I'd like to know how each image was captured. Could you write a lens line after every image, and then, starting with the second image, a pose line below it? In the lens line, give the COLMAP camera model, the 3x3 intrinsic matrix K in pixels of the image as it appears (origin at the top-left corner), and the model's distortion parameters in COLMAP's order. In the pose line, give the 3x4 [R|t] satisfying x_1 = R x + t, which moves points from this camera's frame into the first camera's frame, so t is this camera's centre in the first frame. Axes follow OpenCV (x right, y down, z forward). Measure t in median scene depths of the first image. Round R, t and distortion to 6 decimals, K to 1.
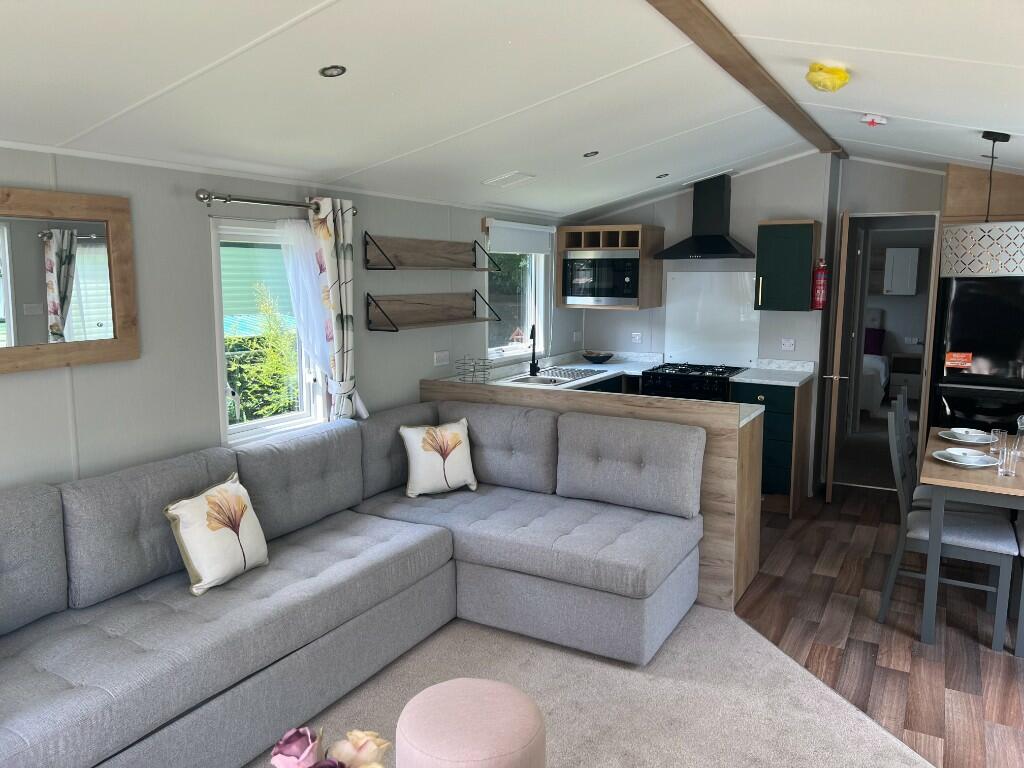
lens RADIAL K [[774.4, 0, 517.2], [0, 774.4, 378.1], [0, 0, 1]] dist [0.017955, -0.006611]
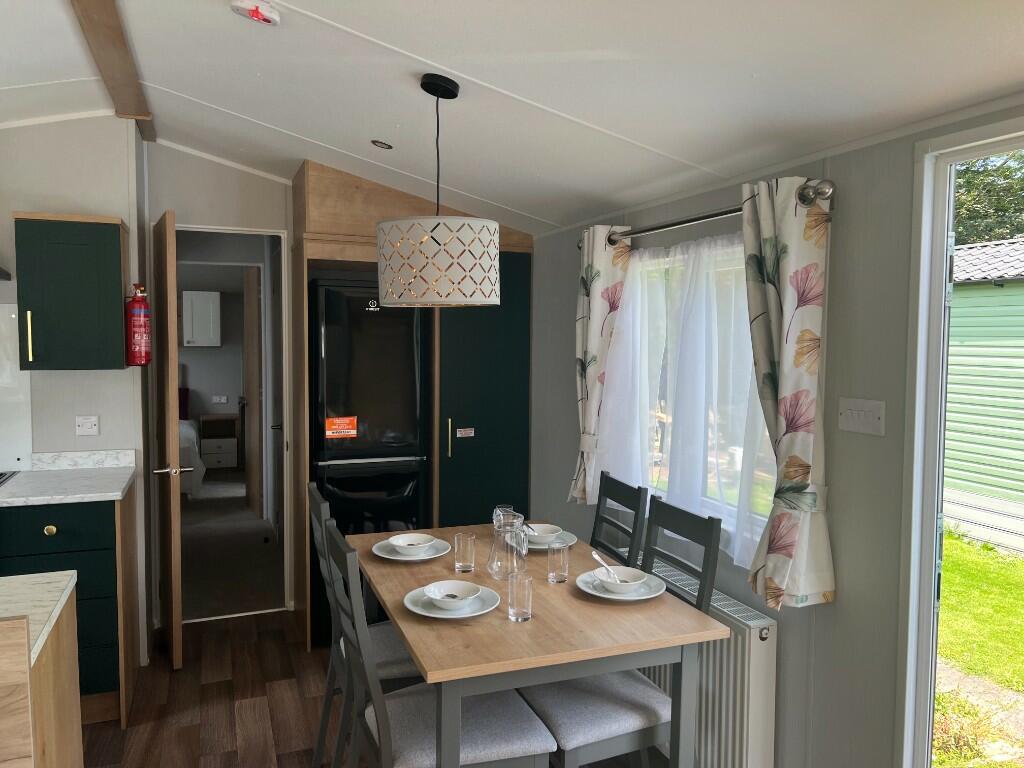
lens RADIAL K [[774.4, 0, 517.2], [0, 774.4, 378.1], [0, 0, 1]] dist [0.017955, -0.006611]
pose [[0.633640, -0.046384, 0.772236, 0.100908], [0.101642, 0.994540, -0.023663, -0.033303], [-0.766922, 0.093486, 0.634895, 0.377605]]
